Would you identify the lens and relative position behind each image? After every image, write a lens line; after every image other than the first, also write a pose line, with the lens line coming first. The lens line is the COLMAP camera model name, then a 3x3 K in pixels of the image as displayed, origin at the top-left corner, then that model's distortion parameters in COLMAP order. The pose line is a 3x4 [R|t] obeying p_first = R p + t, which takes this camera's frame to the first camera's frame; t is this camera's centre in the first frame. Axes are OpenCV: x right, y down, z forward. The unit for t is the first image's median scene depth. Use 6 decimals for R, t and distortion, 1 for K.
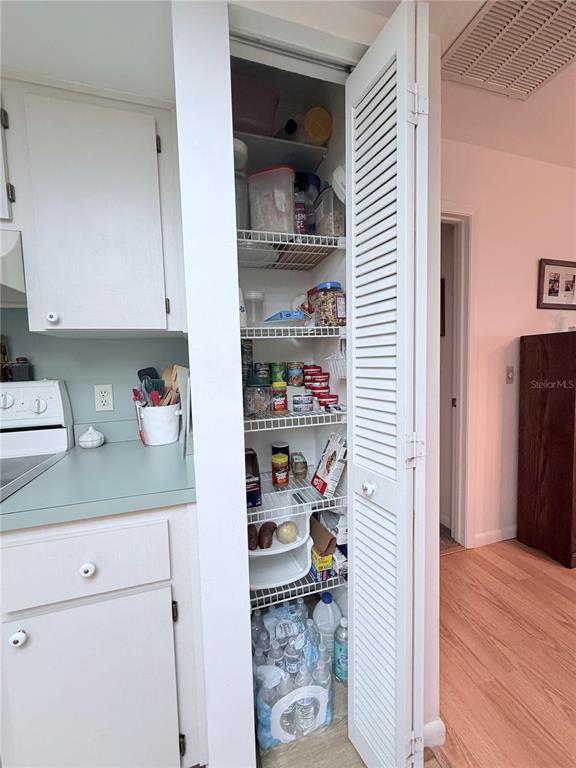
lens RADIAL K [[306.5, 0, 285.1], [0, 306.5, 385.8], [0, 0, 1]] dist [0.002261, 0.000277]
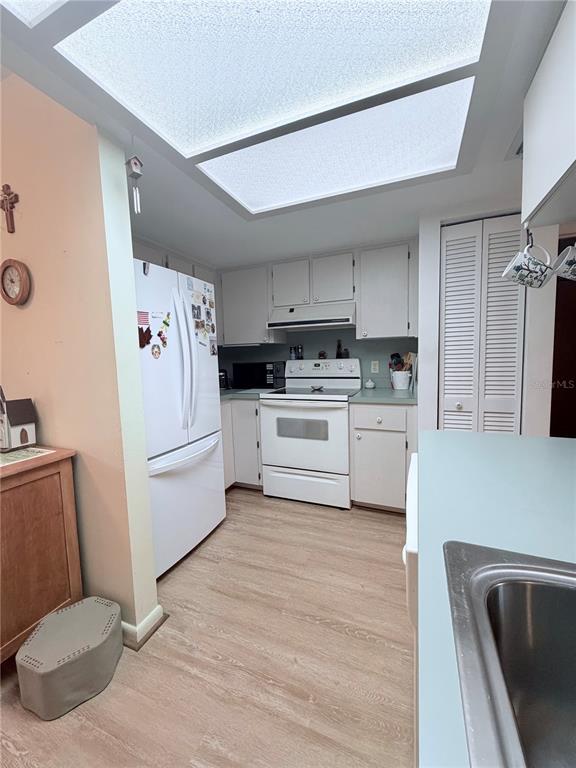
lens RADIAL K [[306.5, 0, 285.1], [0, 306.5, 385.8], [0, 0, 1]] dist [0.002261, 0.000277]
pose [[0.775831, 0.068379, -0.627224, 0.315695], [-0.039815, 0.997435, 0.059490, 0.073704], [0.629683, -0.021181, 0.776563, -1.190999]]
